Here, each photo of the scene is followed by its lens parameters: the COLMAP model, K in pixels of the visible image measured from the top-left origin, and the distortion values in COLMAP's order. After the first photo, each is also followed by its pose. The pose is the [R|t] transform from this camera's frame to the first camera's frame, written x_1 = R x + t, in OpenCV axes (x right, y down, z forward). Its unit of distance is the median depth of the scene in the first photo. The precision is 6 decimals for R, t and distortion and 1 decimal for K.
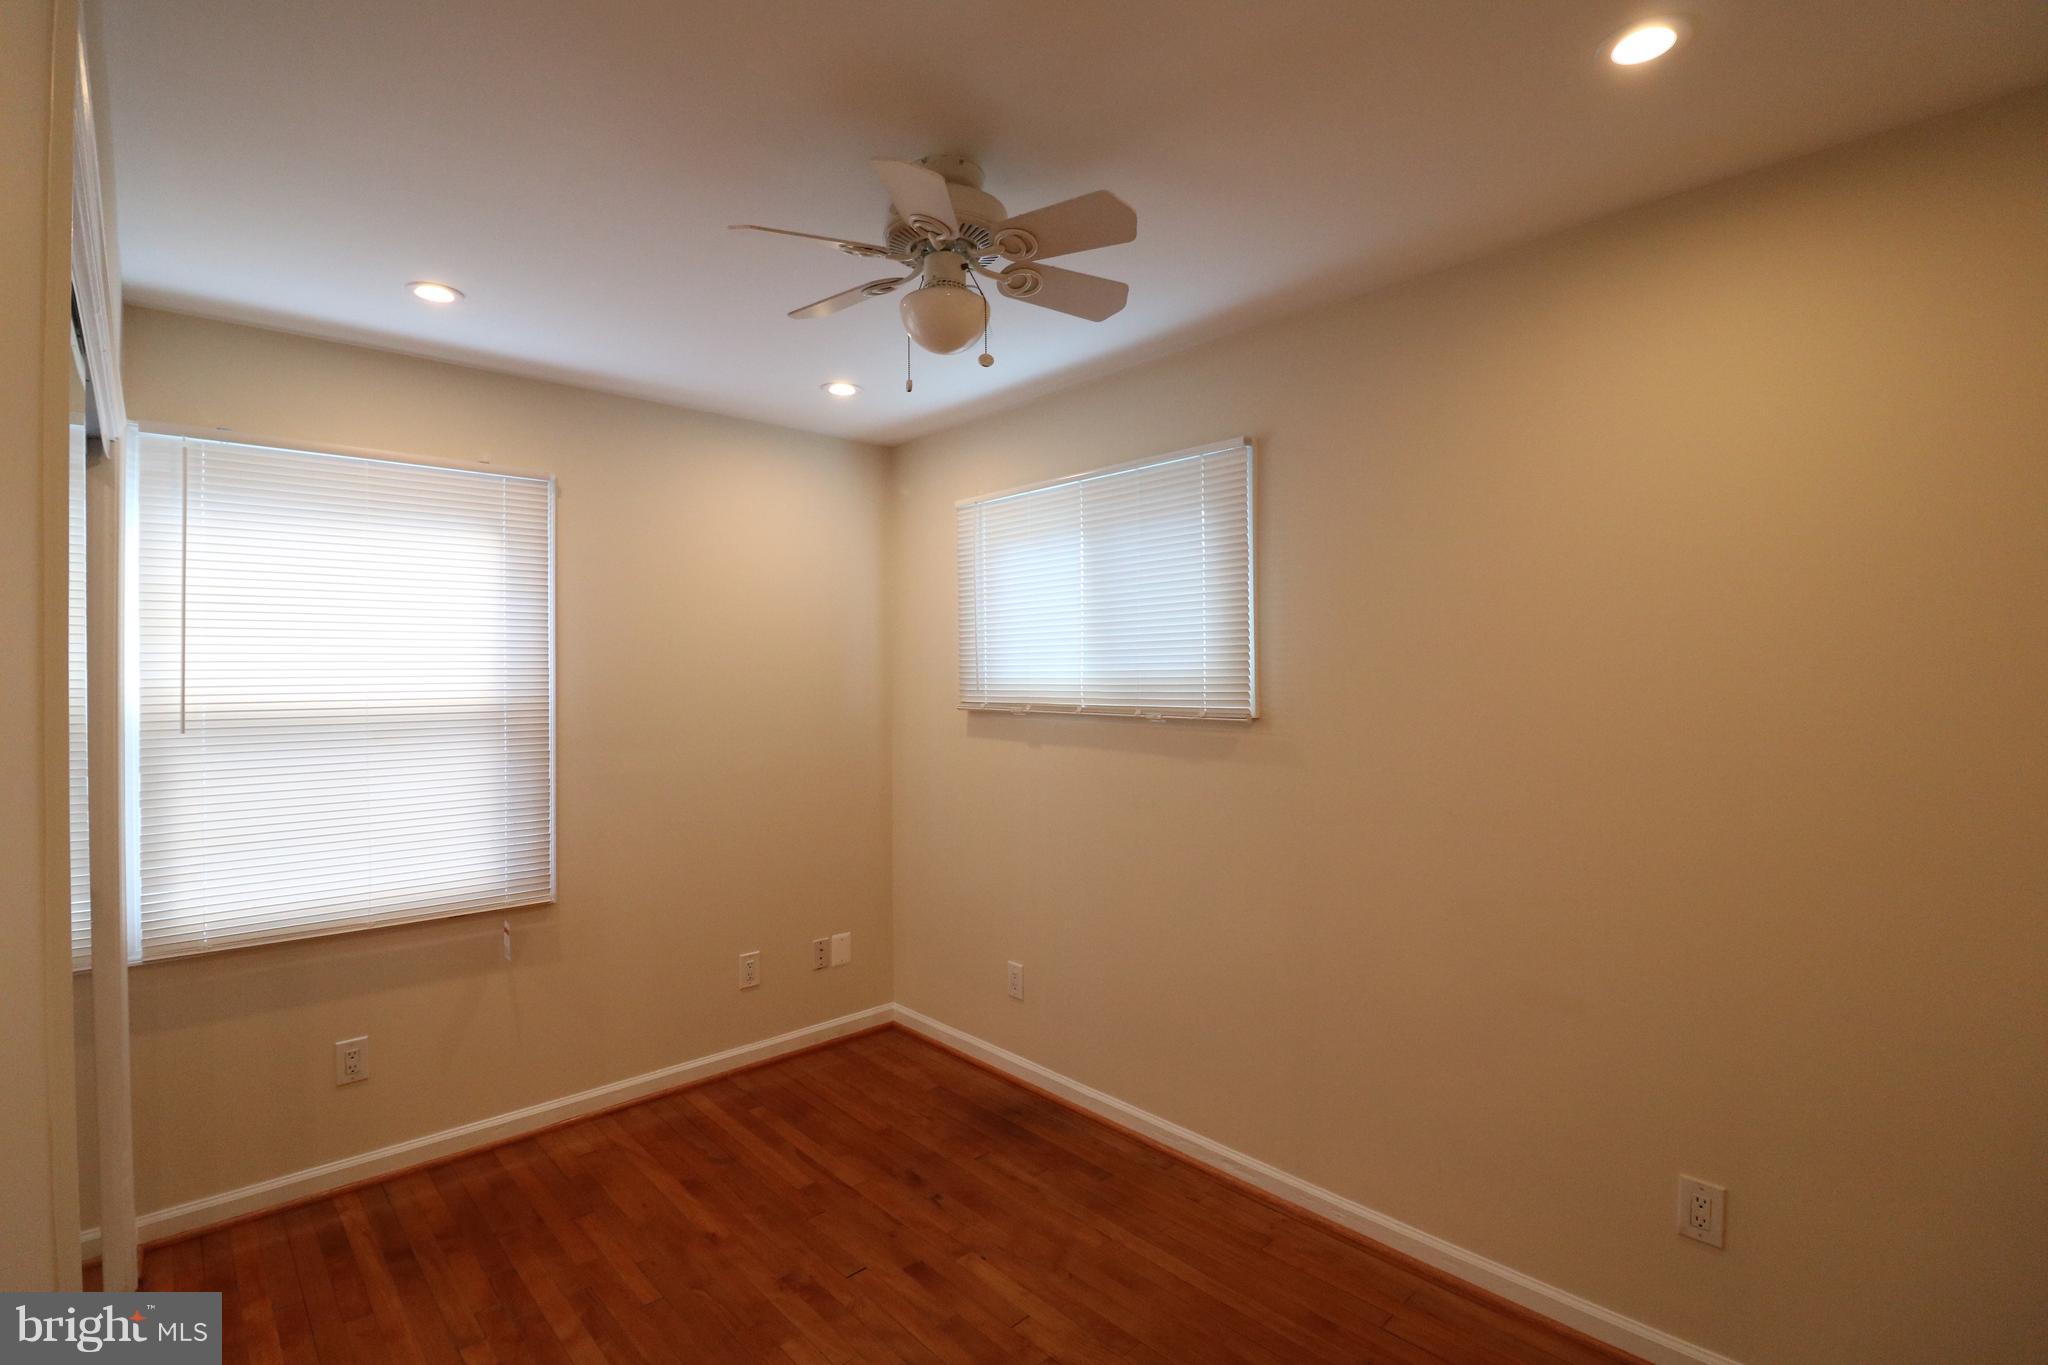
lens RADIAL K [[956.8, 0, 1015.5], [0, 956.8, 675.3], [0, 0, 1]] dist [-0.001182, -0.013916]
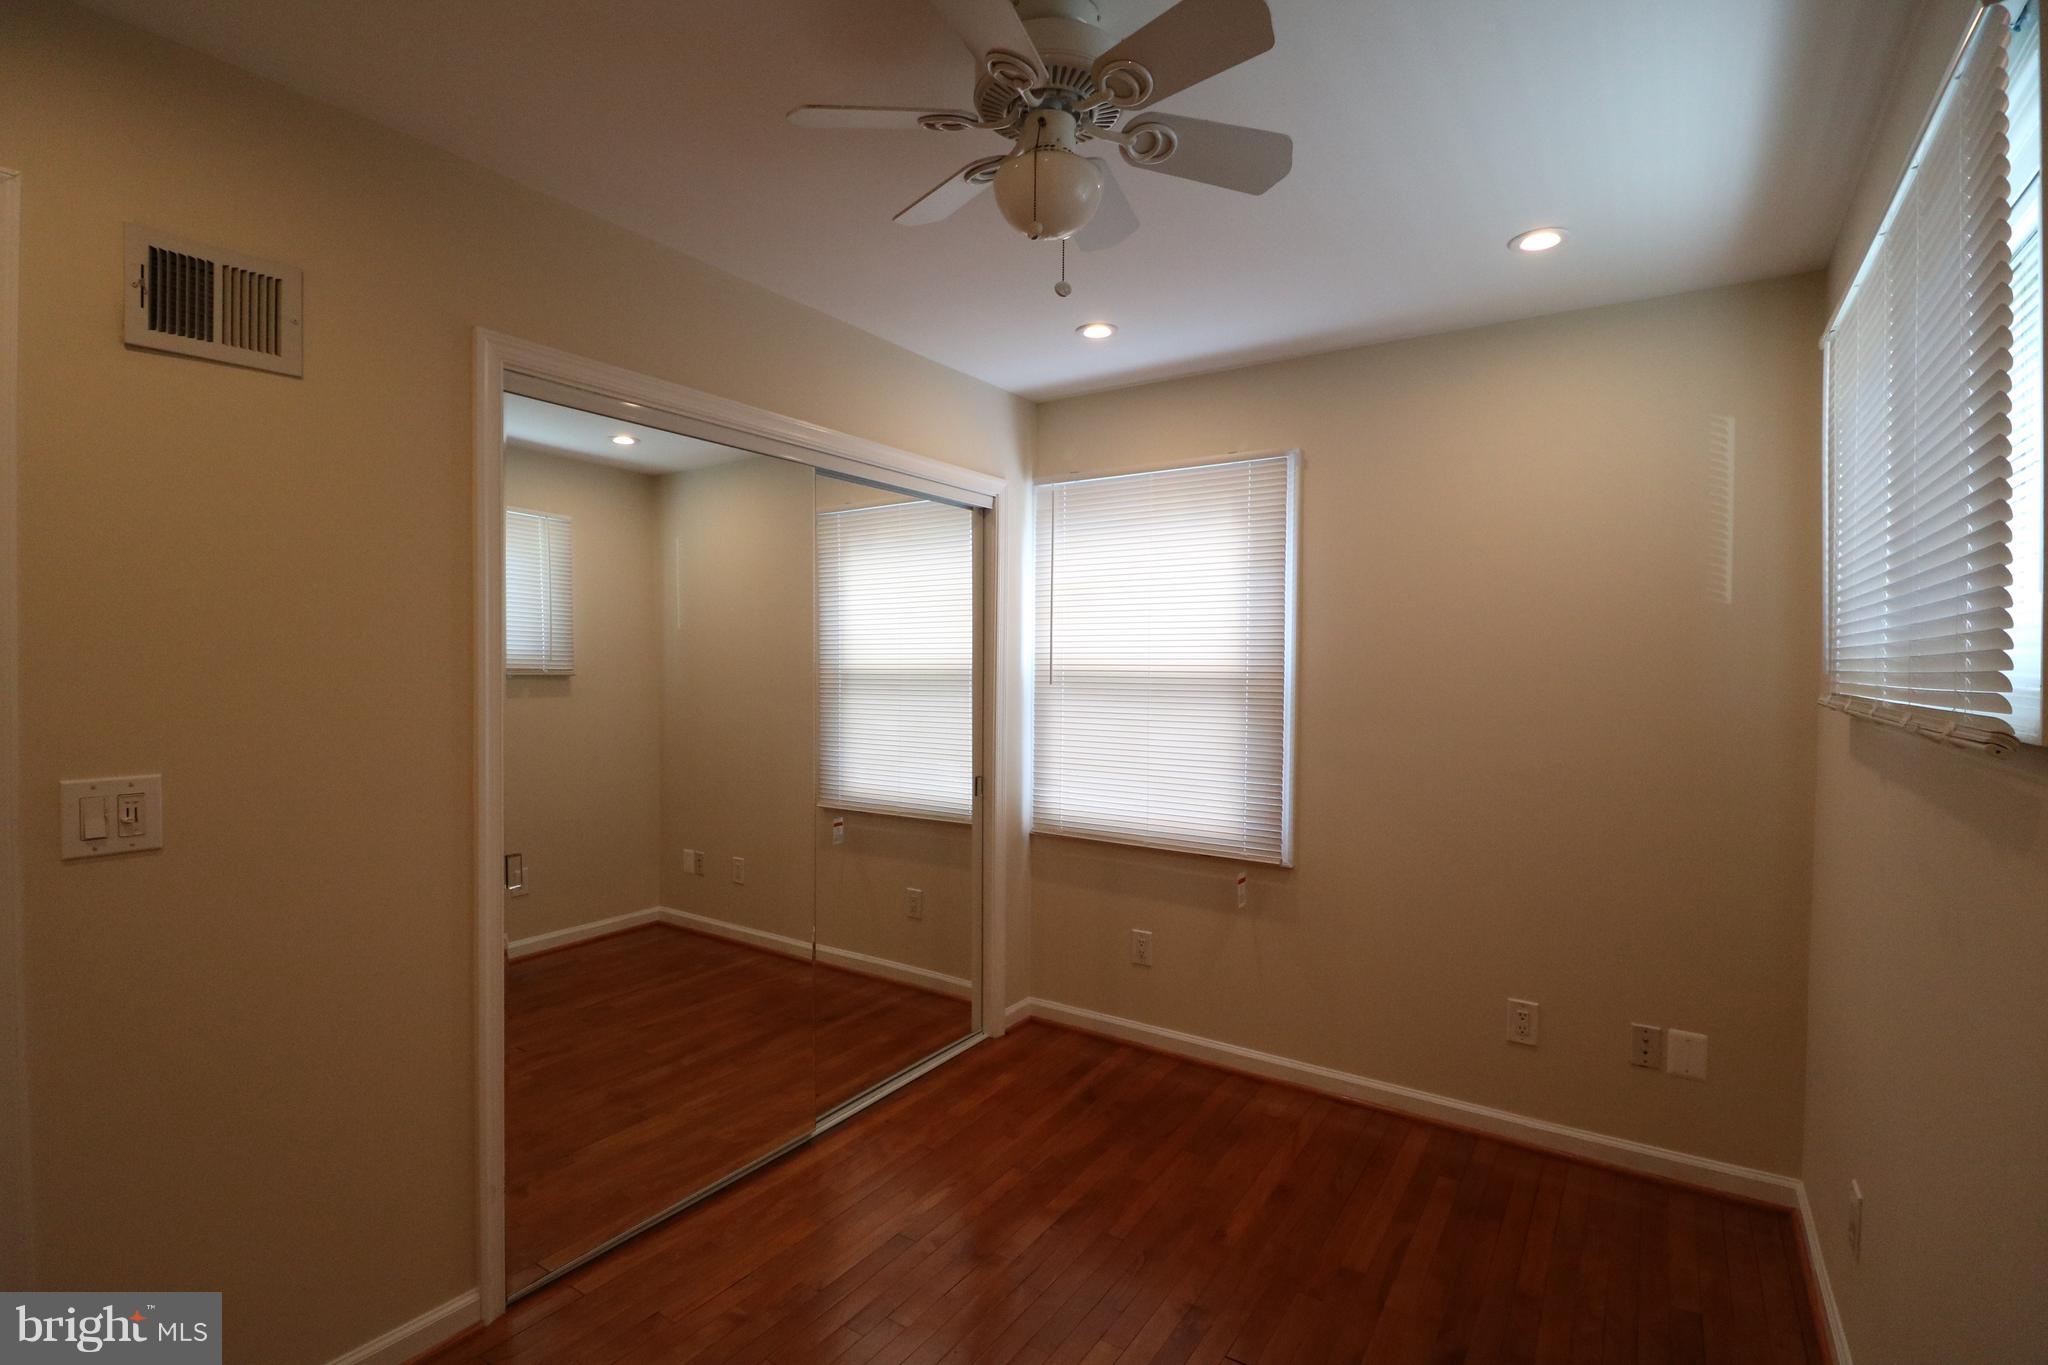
lens RADIAL K [[956.8, 0, 1015.5], [0, 956.8, 675.3], [0, 0, 1]] dist [-0.001182, -0.013916]
pose [[0.219486, 0.023137, -0.975341, 0.492741], [-0.010020, 0.999719, 0.021461, 0.013580], [0.975564, 0.005063, 0.219656, 0.533199]]
